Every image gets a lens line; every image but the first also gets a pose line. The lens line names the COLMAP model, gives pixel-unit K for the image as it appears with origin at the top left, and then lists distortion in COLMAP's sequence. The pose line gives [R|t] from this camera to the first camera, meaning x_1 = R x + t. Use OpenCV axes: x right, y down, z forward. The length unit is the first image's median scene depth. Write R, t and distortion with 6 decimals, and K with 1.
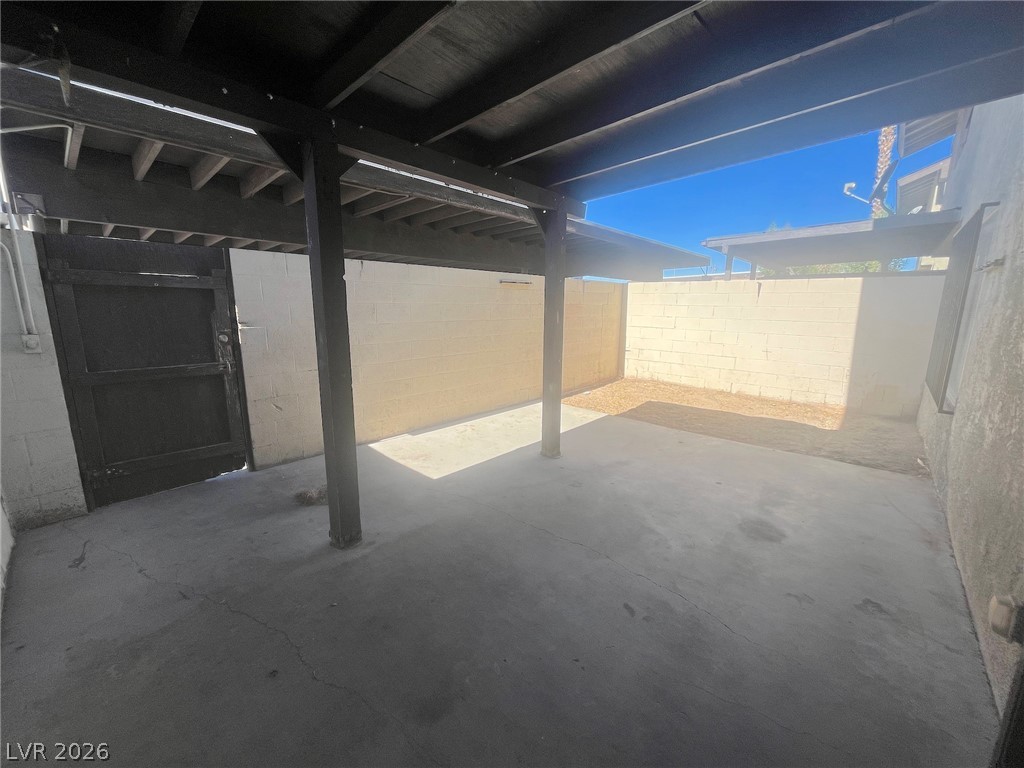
lens RADIAL K [[412.9, 0, 509.9], [0, 412.9, 385.9], [0, 0, 1]] dist [-0.002176, -0.000123]
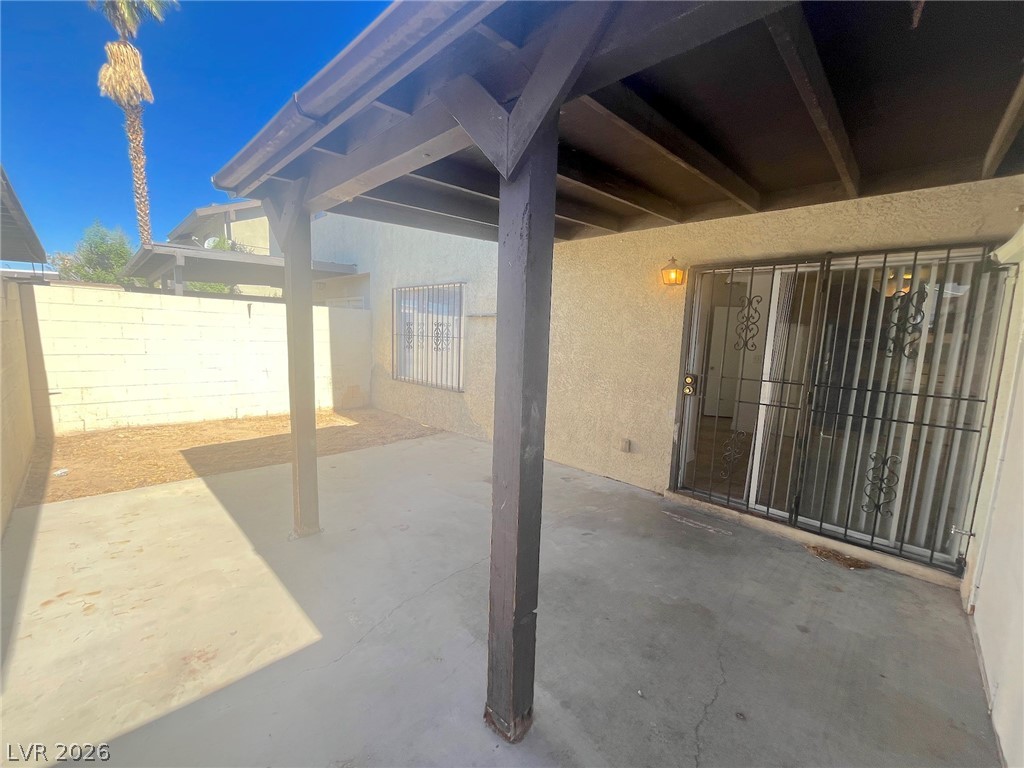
lens RADIAL K [[412.9, 0, 510.2], [0, 412.9, 384.1], [0, 0, 1]] dist [-0.002176, -0.000123]
pose [[0.025440, -0.129349, 0.991273, -0.523221], [0.157491, 0.979730, 0.123801, -0.113925], [-0.987193, 0.152967, 0.045296, 0.487089]]
